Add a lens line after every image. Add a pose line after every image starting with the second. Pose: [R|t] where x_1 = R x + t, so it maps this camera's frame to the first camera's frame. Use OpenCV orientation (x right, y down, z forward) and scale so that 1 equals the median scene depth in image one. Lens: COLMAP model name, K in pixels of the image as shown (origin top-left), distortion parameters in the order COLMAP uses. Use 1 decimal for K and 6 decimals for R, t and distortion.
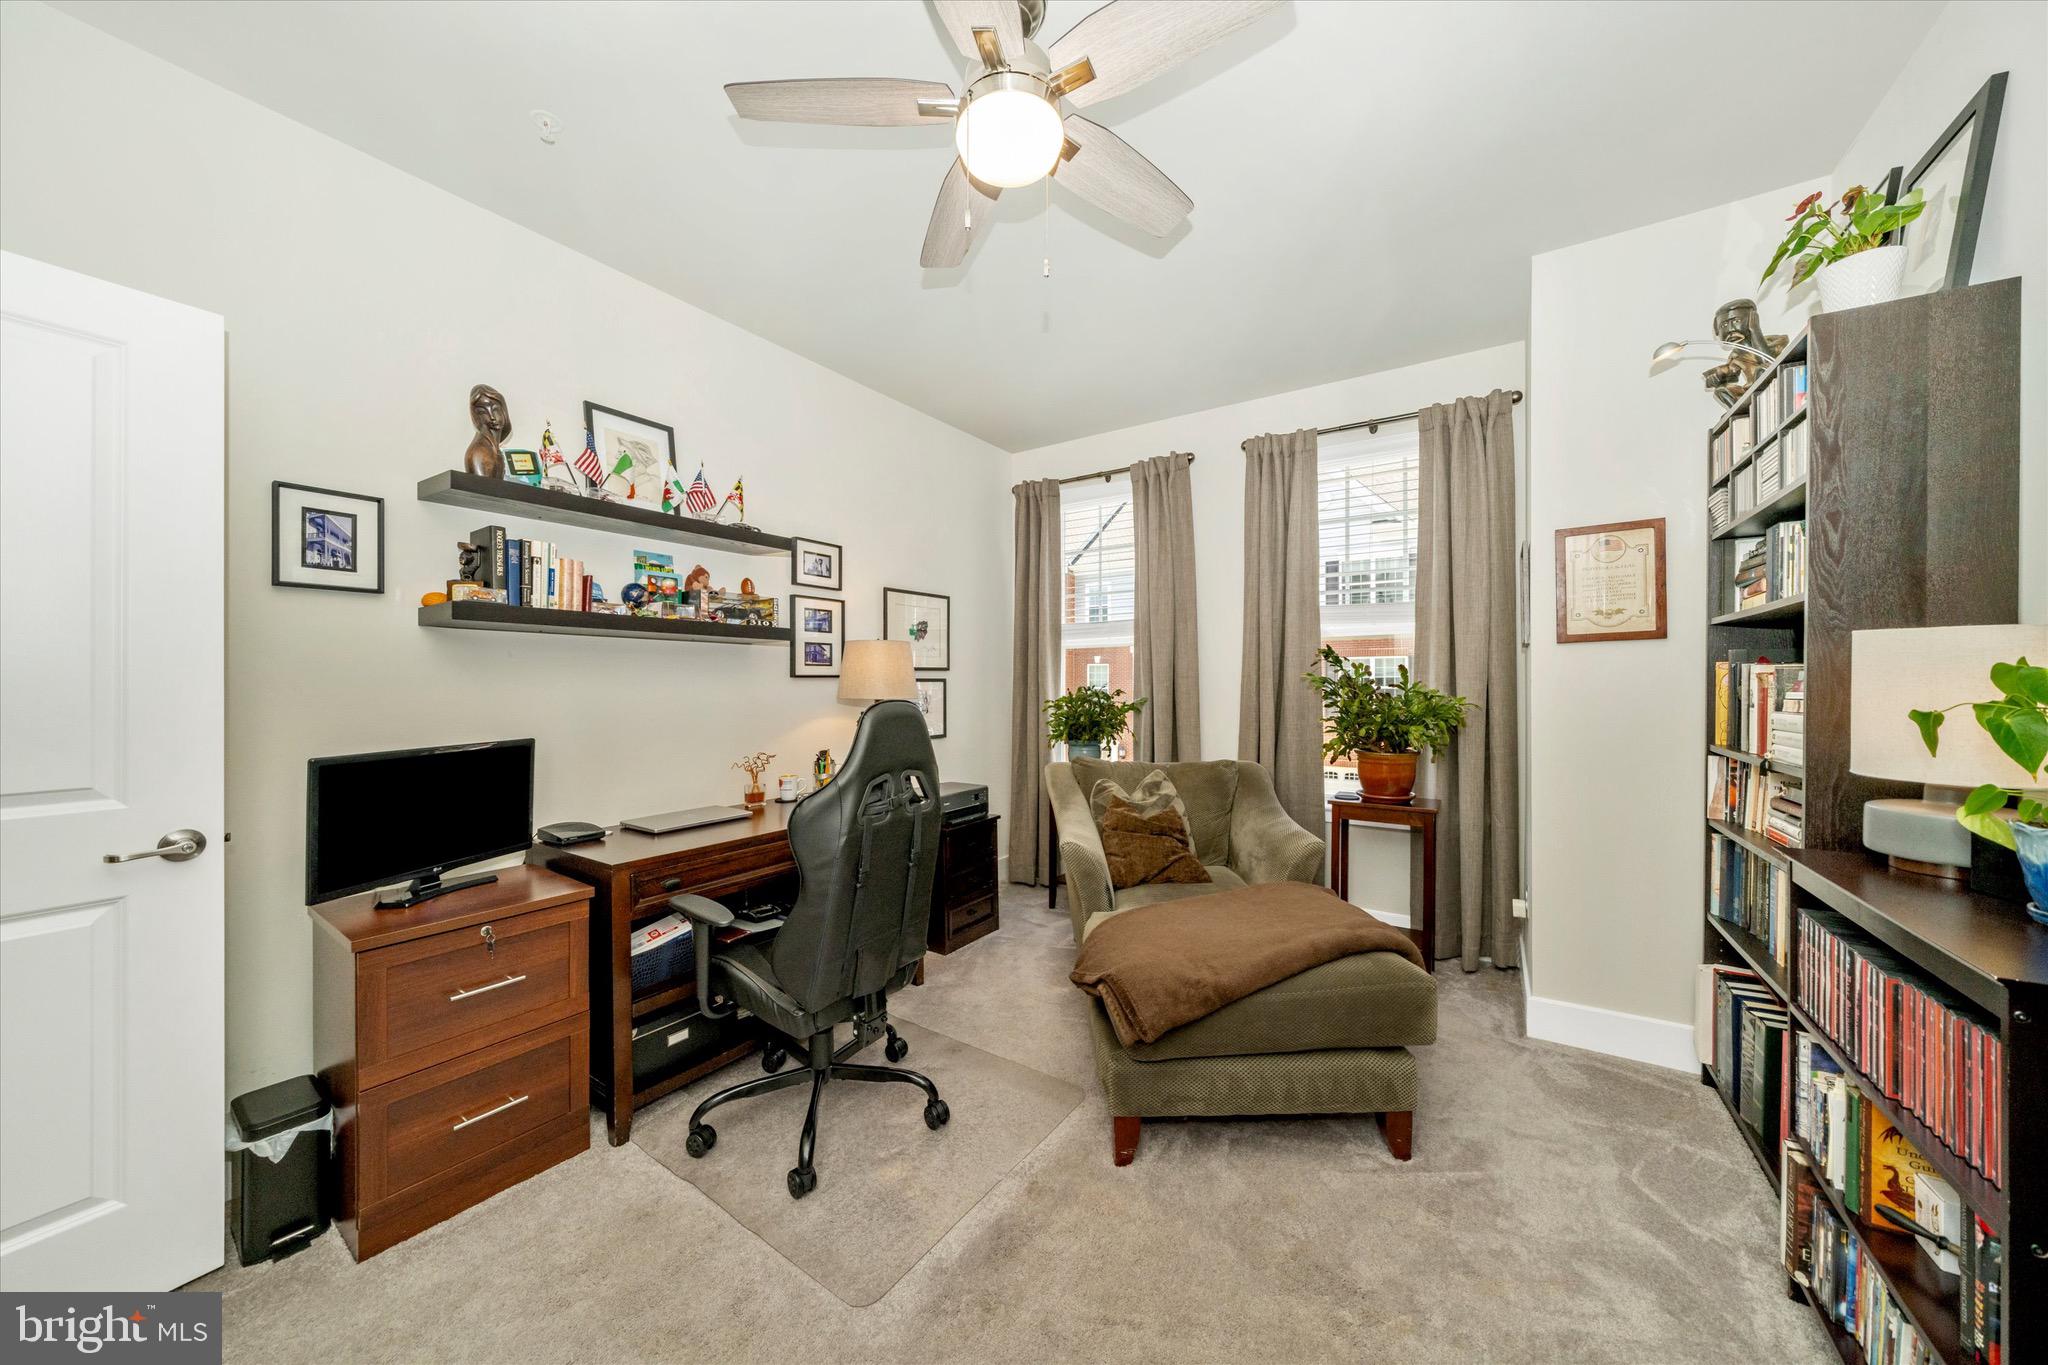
lens RADIAL K [[712.8, 0, 1021.4], [0, 712.8, 685.6], [0, 0, 1]] dist [-0.001796, -0.000347]
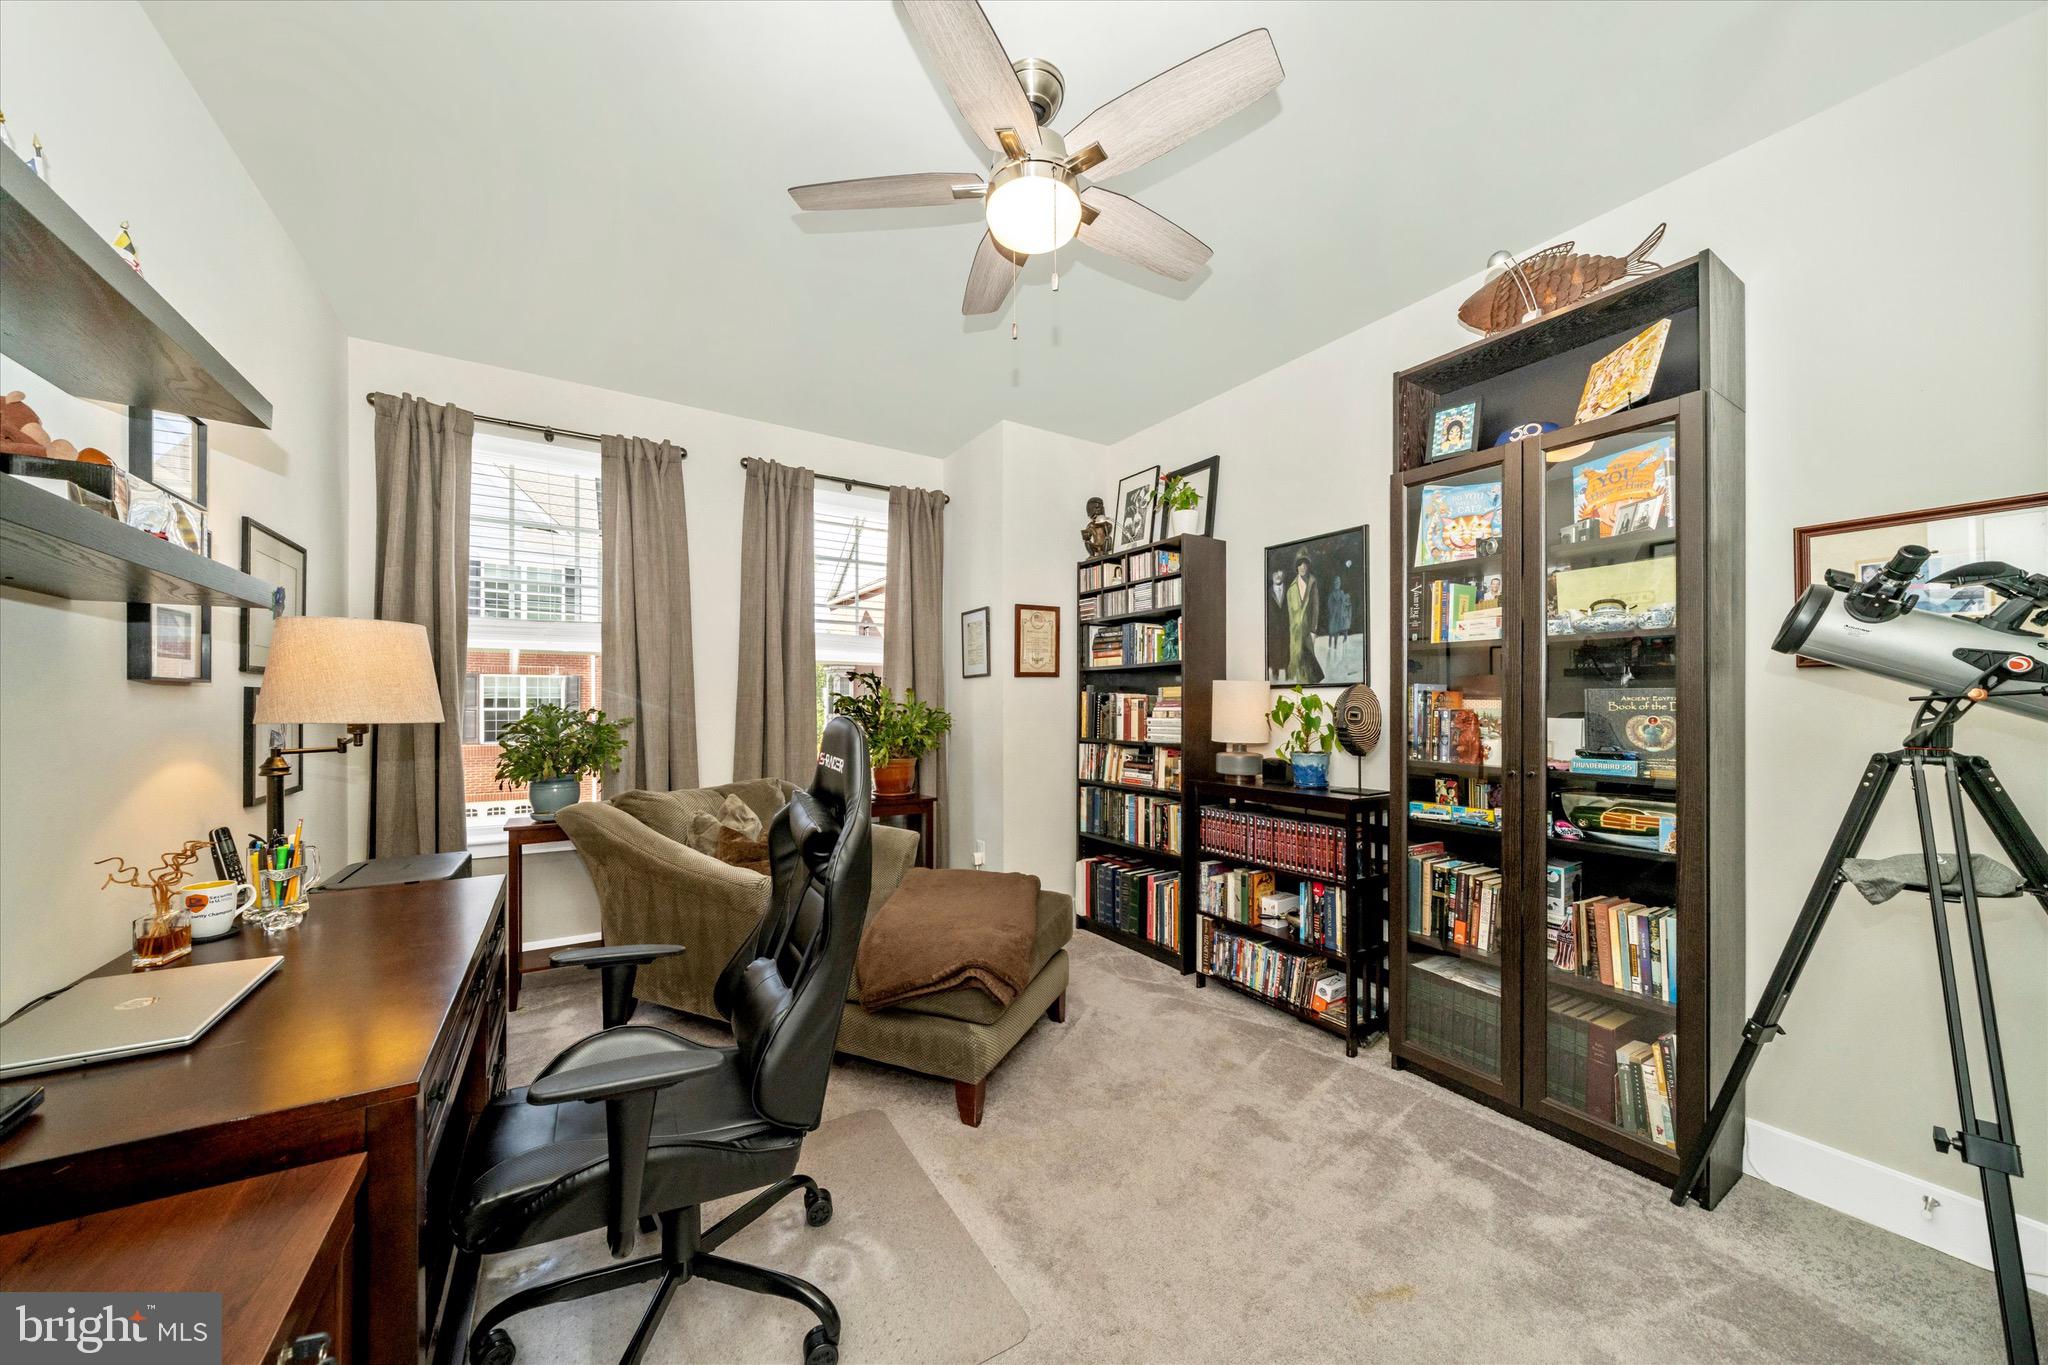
lens RADIAL K [[688.4, 0, 1046.9], [0, 688.4, 710.4], [0, 0, 1]] dist [-0.019556, -0.000076]
pose [[0.383279, 0.000316, 0.923632, -0.566907], [0.000189, 1.000000, -0.000421, 0.013795], [-0.923632, 0.000336, 0.383279, 0.342092]]
